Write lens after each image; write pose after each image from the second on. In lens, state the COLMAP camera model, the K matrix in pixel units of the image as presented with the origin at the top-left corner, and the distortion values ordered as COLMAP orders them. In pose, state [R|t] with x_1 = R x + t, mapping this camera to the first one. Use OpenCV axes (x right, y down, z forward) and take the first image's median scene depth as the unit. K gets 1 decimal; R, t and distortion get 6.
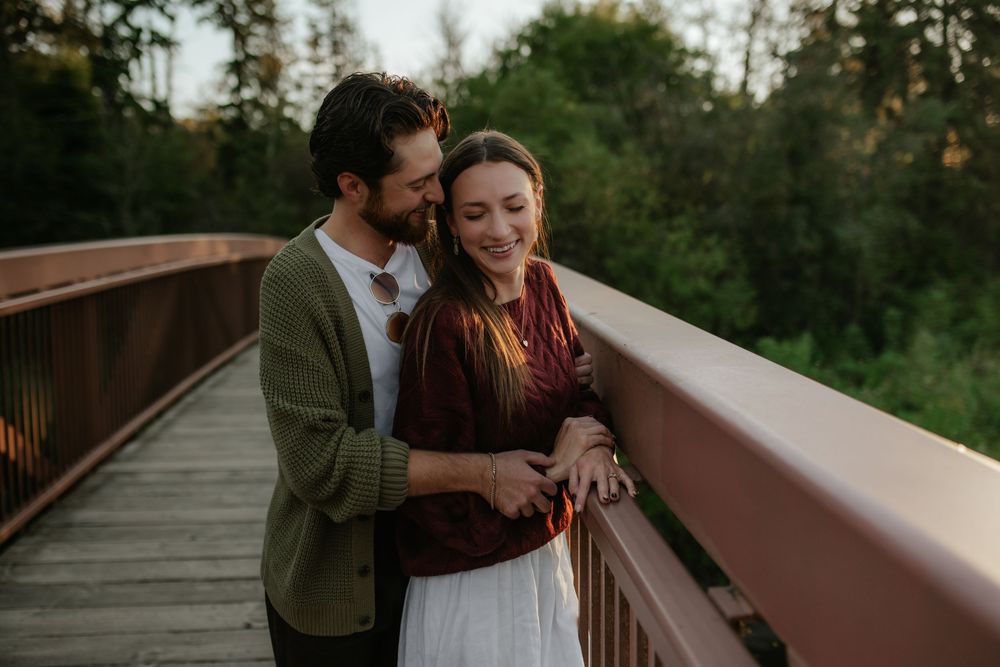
lens RADIAL K [[968.7, 0, 500.0], [0, 968.7, 333.5], [0, 0, 1]] dist [-0.028637, 0.025071]
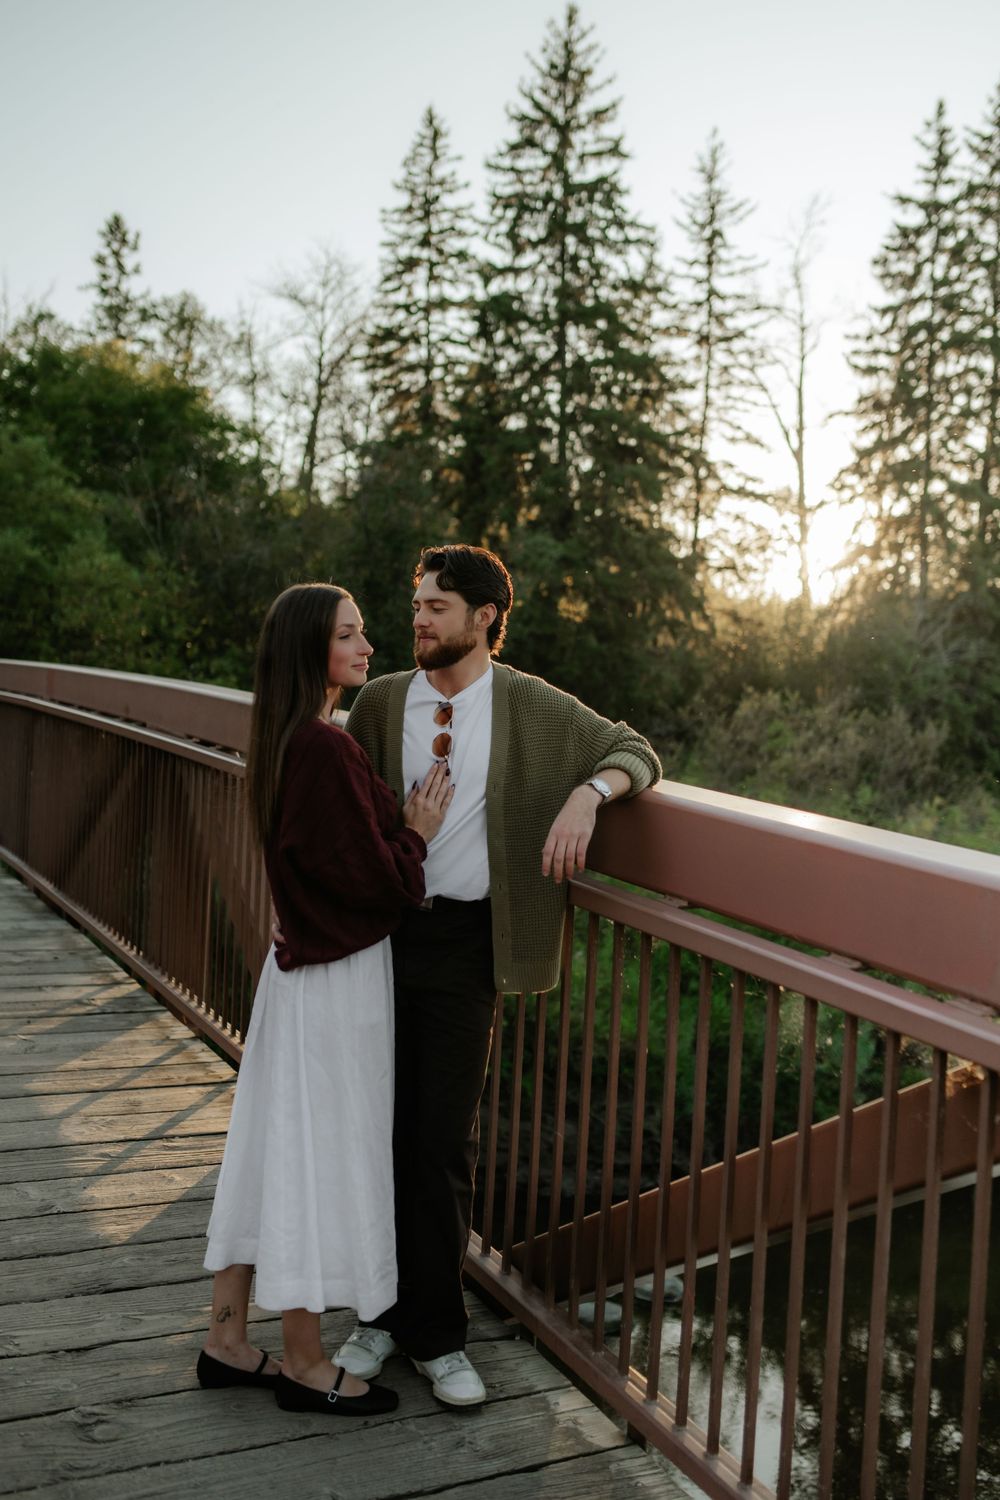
lens RADIAL K [[1523.7, 0, 525.6], [0, 1523.7, 708.7], [0, 0, 1]] dist [-0.015199, 0.001737]
pose [[0.918429, 0.058799, 0.391191, -0.035303], [-0.024054, 0.995363, -0.093137, 0.013561], [-0.394854, 0.076130, 0.915584, -0.102679]]
